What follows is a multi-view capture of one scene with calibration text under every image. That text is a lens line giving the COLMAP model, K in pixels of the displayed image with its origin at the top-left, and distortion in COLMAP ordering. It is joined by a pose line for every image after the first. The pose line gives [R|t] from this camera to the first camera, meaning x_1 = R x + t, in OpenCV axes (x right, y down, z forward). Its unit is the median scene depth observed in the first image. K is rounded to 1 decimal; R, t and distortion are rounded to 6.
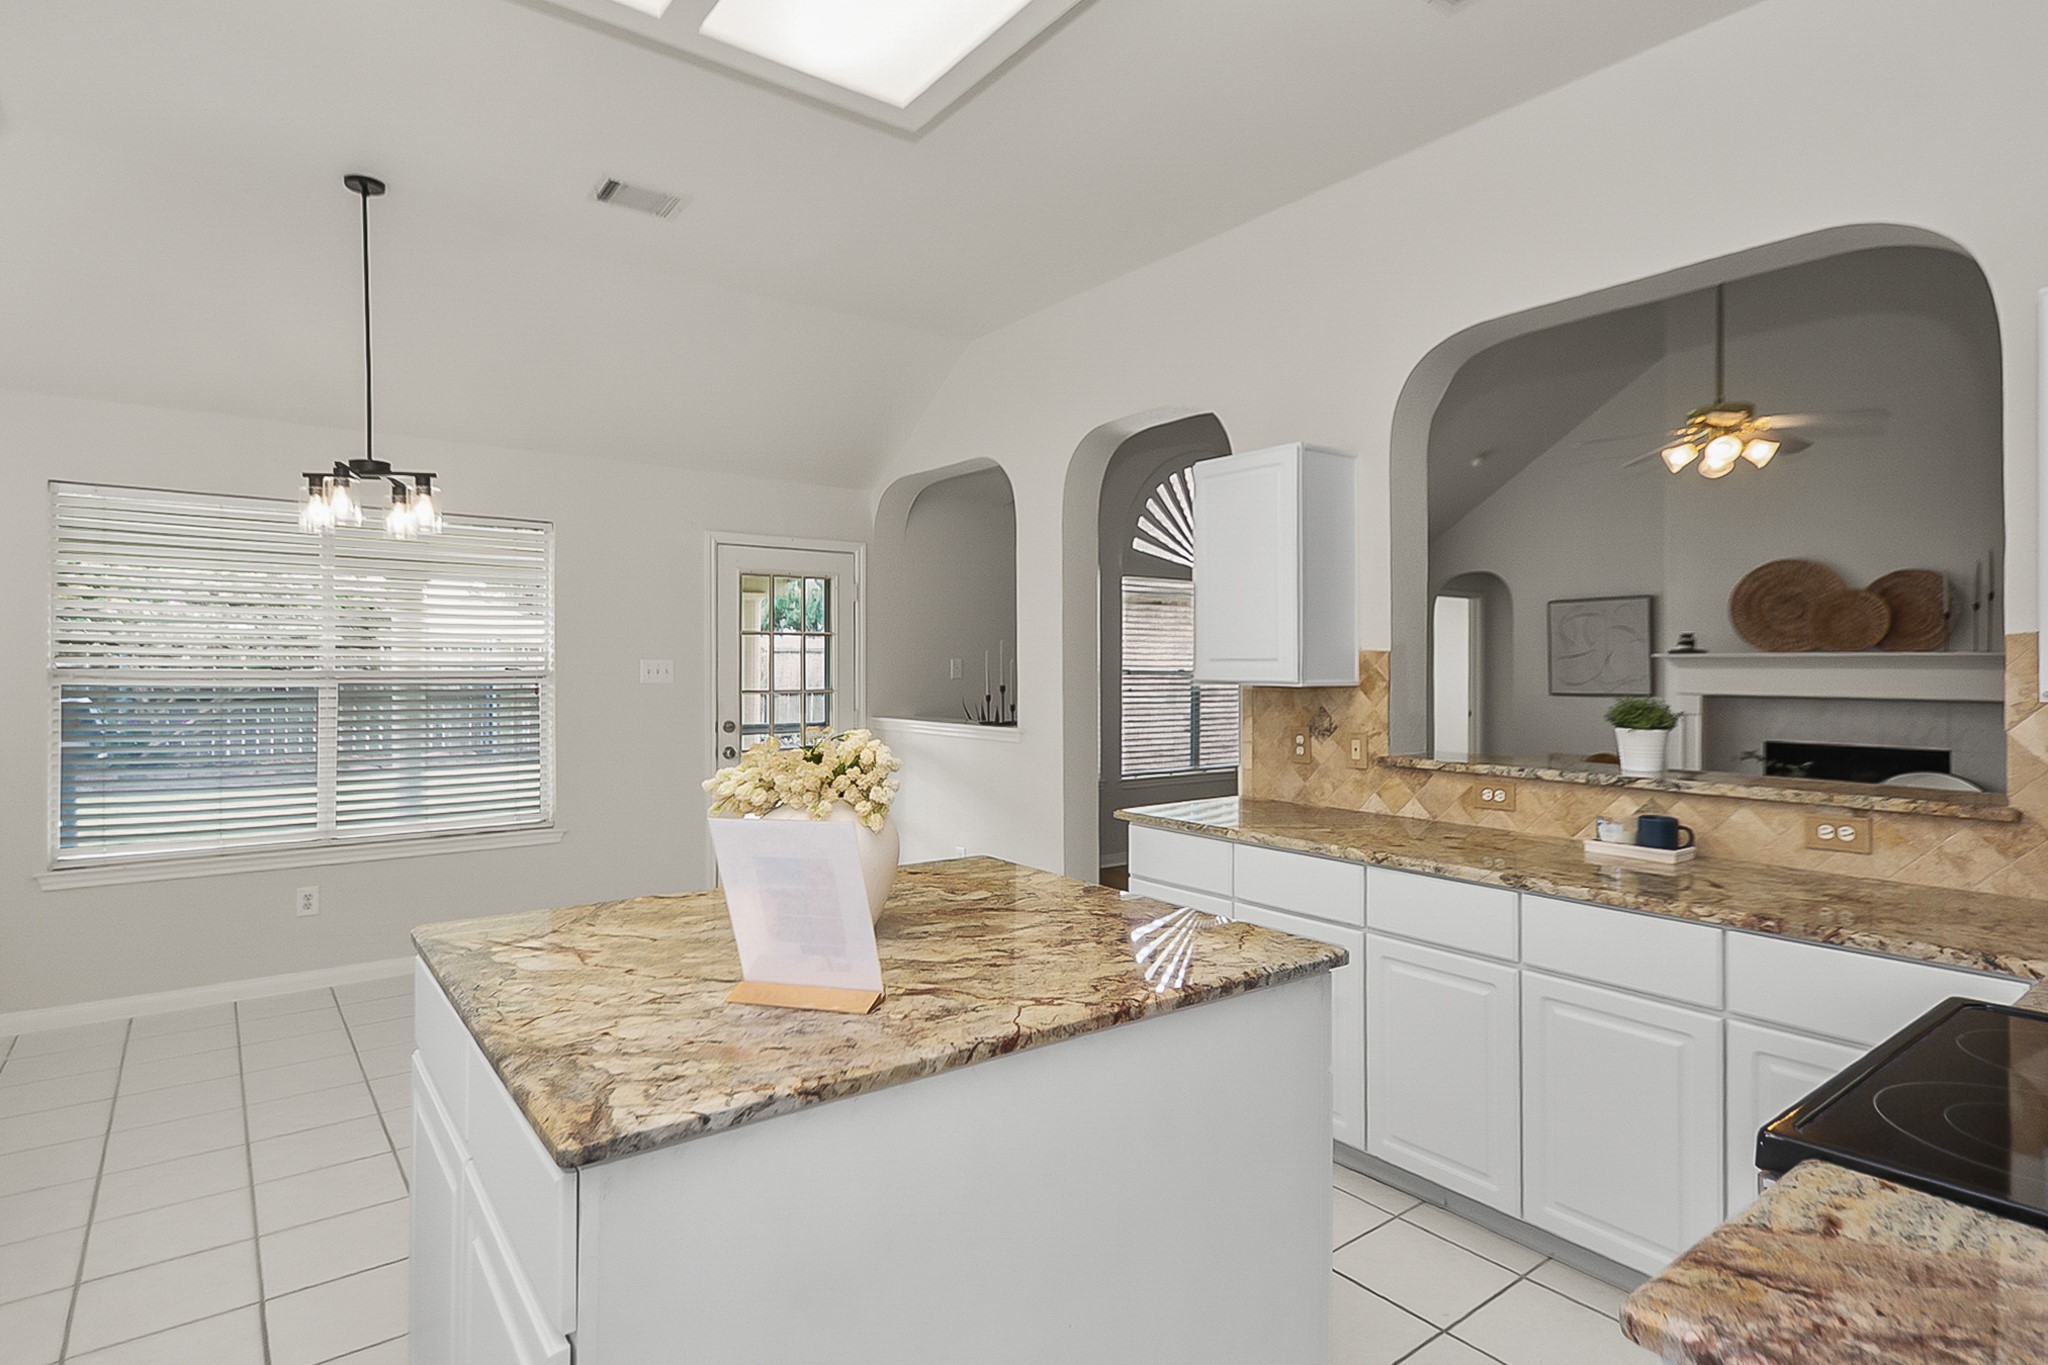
lens RADIAL K [[1011.6, 0, 1015.0], [0, 1011.6, 677.1], [0, 0, 1]] dist [0.014096, -0.001757]
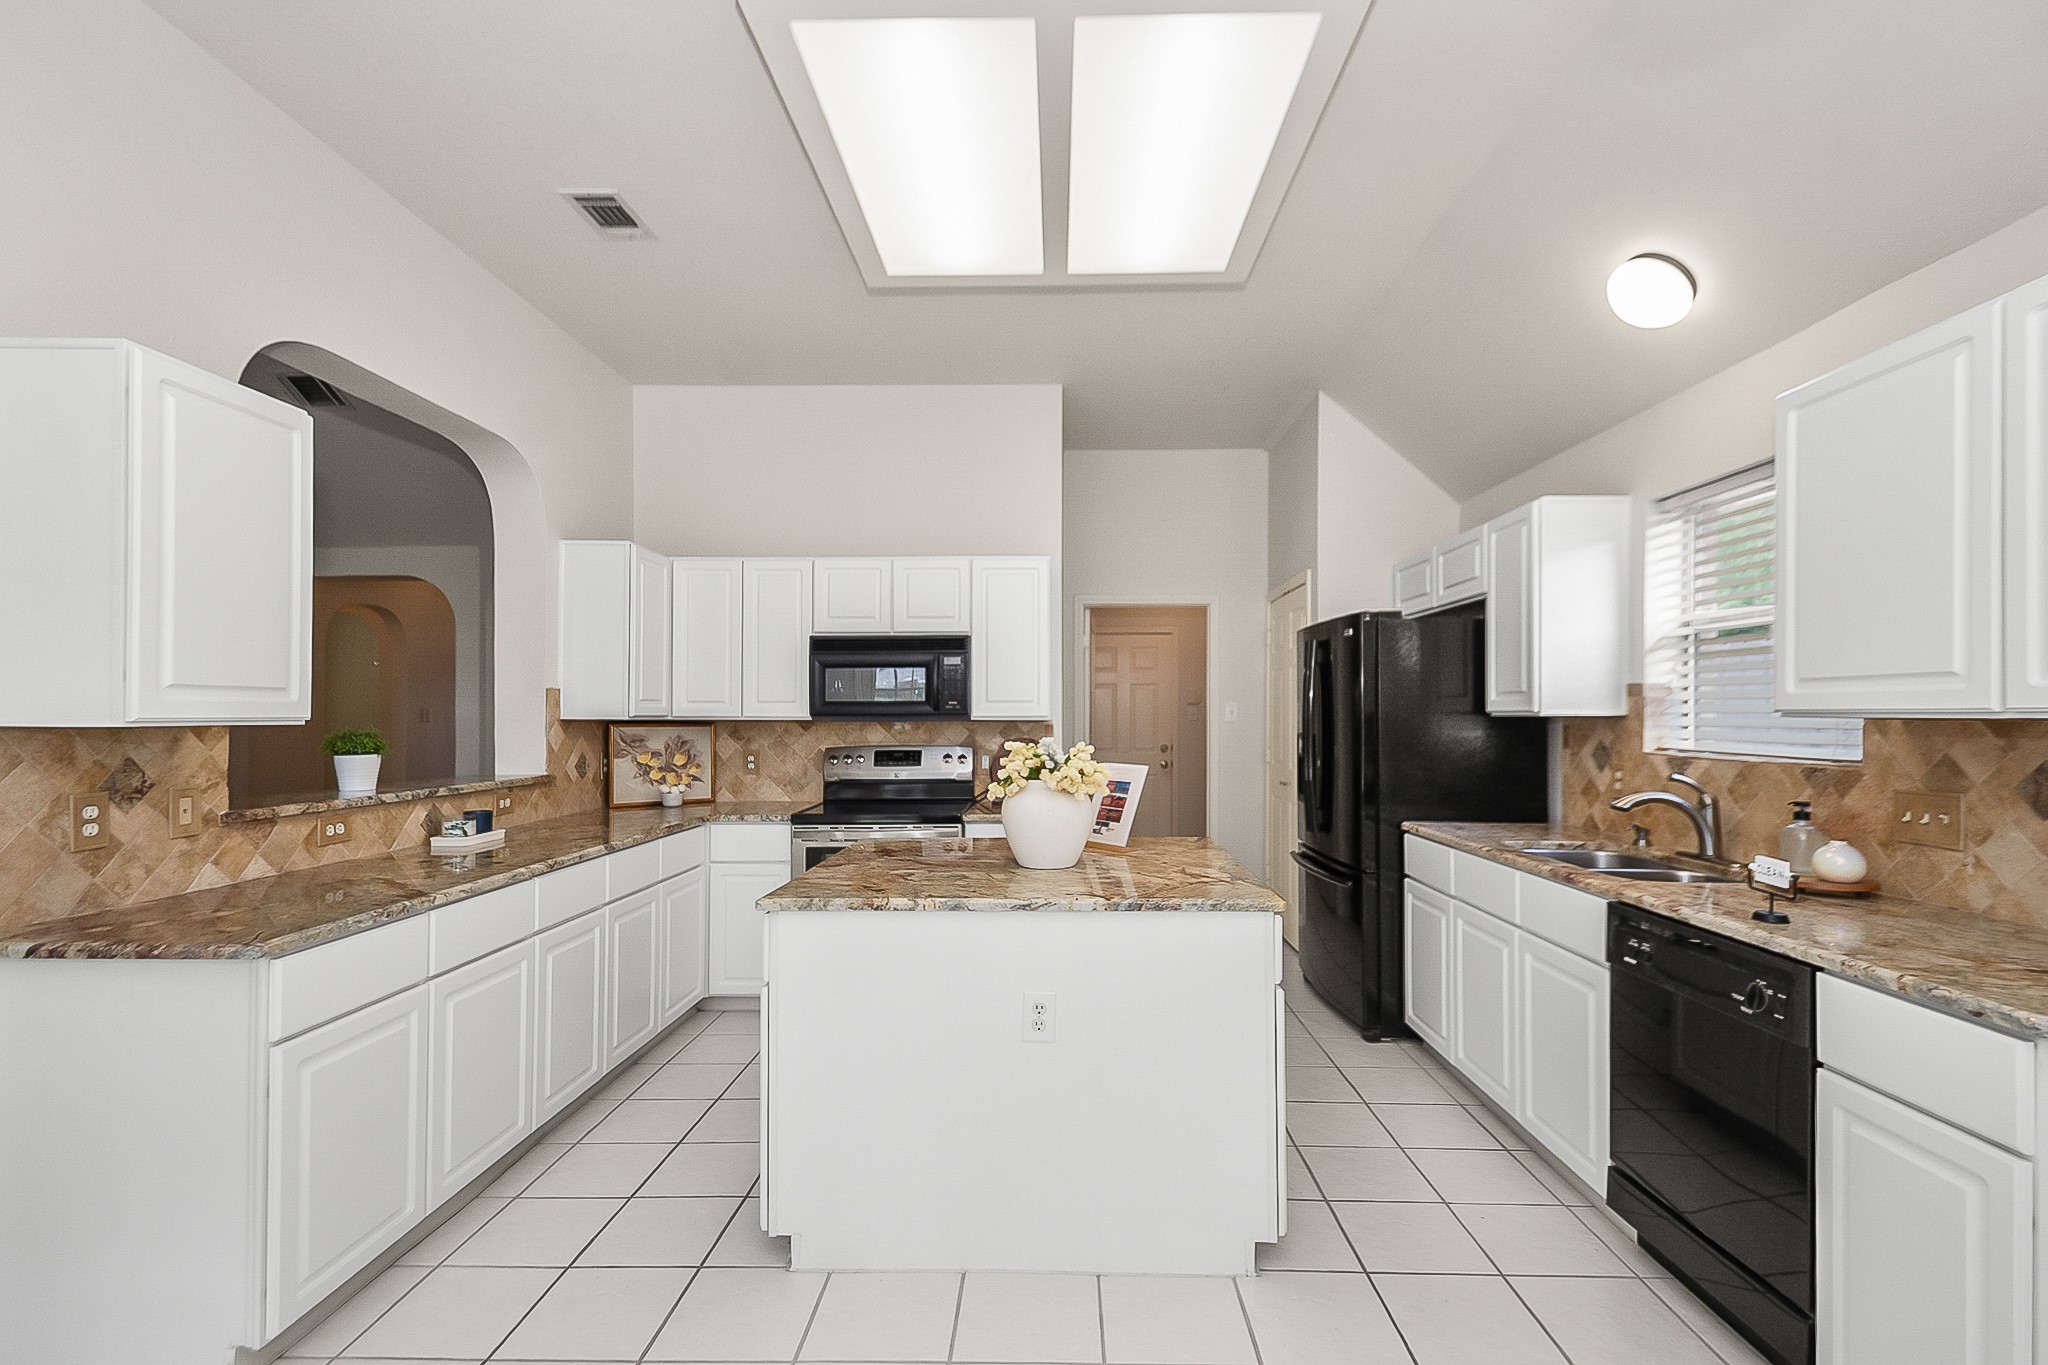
lens RADIAL K [[919.4, 0, 1059.3], [0, 919.4, 704.1], [0, 0, 1]] dist [0.014714, -0.006642]
pose [[-0.806680, 0.007129, 0.590945, -0.559738], [0.006570, 0.999974, -0.003094, -0.000339], [-0.590952, 0.001386, -0.806706, 1.128935]]
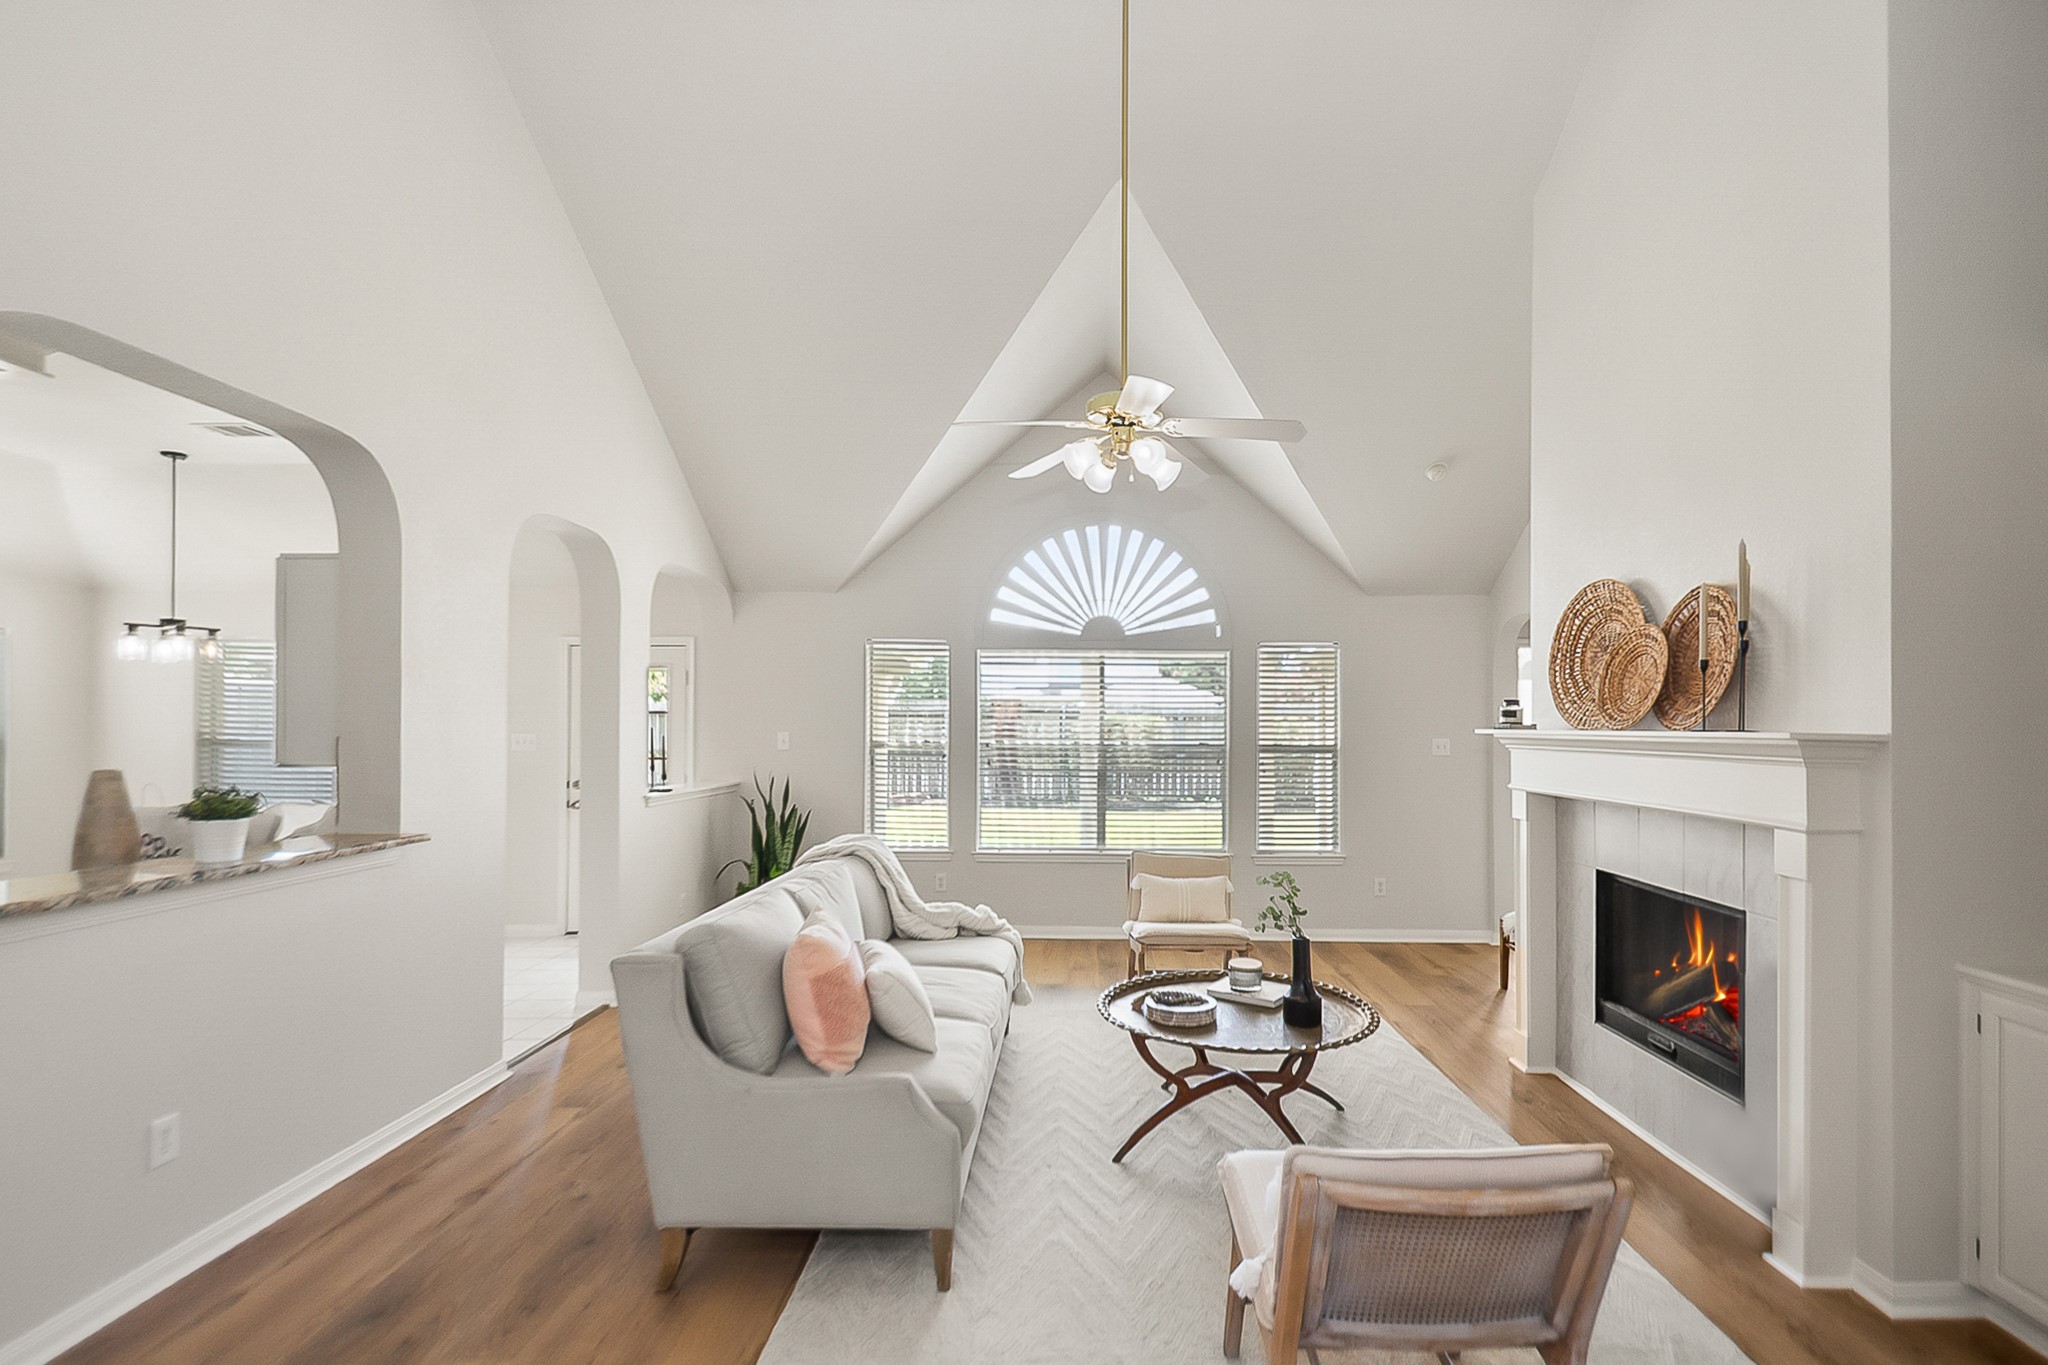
lens RADIAL K [[969.8, 0, 1032.3], [0, 969.8, 689.5], [0, 0, 1]] dist [-0.002483, -0.000213]
pose [[0.789274, -0.021246, -0.613673, 1.525573], [-0.006972, 0.999027, -0.043555, -0.036090], [0.614001, 0.038655, 0.788358, 0.570166]]
